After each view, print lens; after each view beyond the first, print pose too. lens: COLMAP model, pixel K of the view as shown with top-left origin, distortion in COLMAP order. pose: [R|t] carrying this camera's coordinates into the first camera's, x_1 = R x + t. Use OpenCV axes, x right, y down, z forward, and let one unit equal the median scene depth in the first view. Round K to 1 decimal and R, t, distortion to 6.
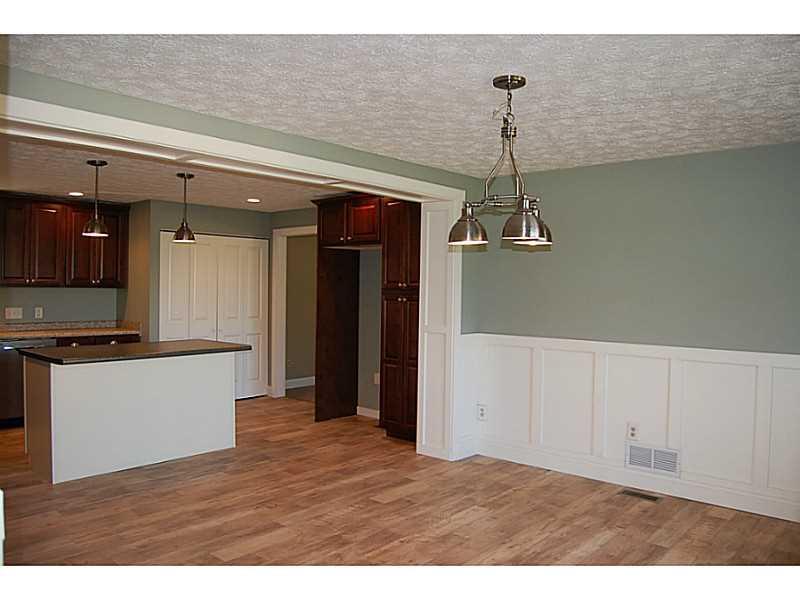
lens RADIAL K [[628.9, 0, 400.0], [0, 628.9, 300.0], [0, 0, 1]] dist [-0.077045, 0.008038]
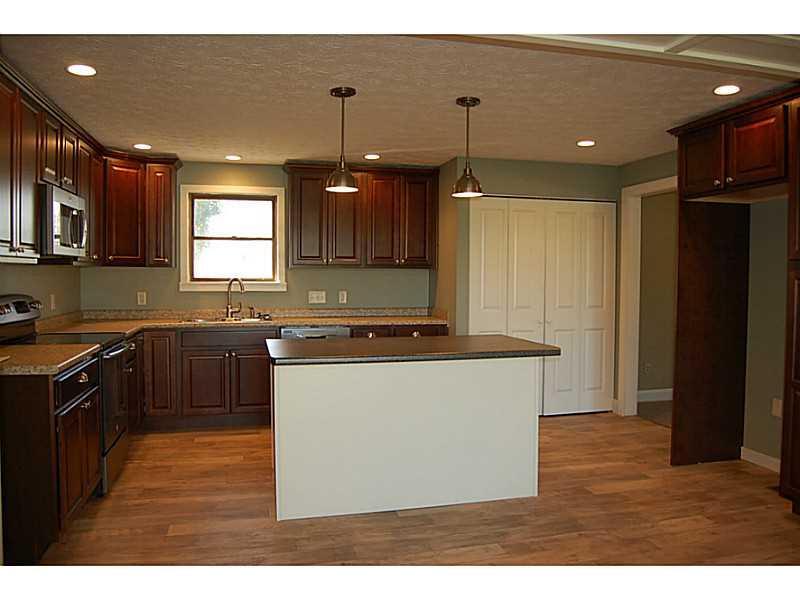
lens RADIAL K [[628.9, 0, 400.0], [0, 628.9, 300.0], [0, 0, 1]] dist [-0.077045, 0.008038]
pose [[0.829399, 0.012202, -0.558524, -0.010808], [-0.004133, 0.999868, 0.015706, 0.010376], [0.558642, -0.010719, 0.829340, 0.295677]]
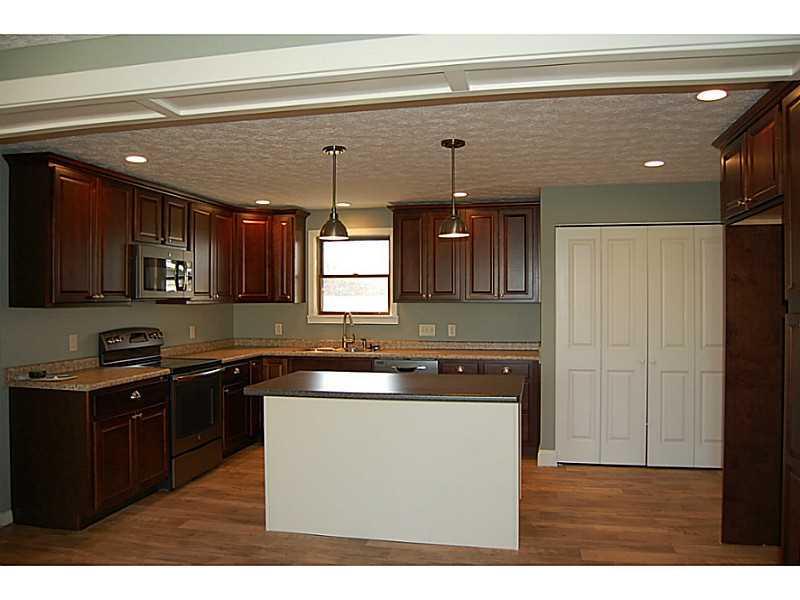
lens RADIAL K [[628.9, 0, 400.0], [0, 628.9, 300.0], [0, 0, 1]] dist [-0.077045, 0.008038]
pose [[0.489700, -0.012481, -0.871802, 0.196509], [-0.007374, 0.999802, -0.018456, -0.006822], [0.871860, 0.015466, 0.489511, 0.482642]]
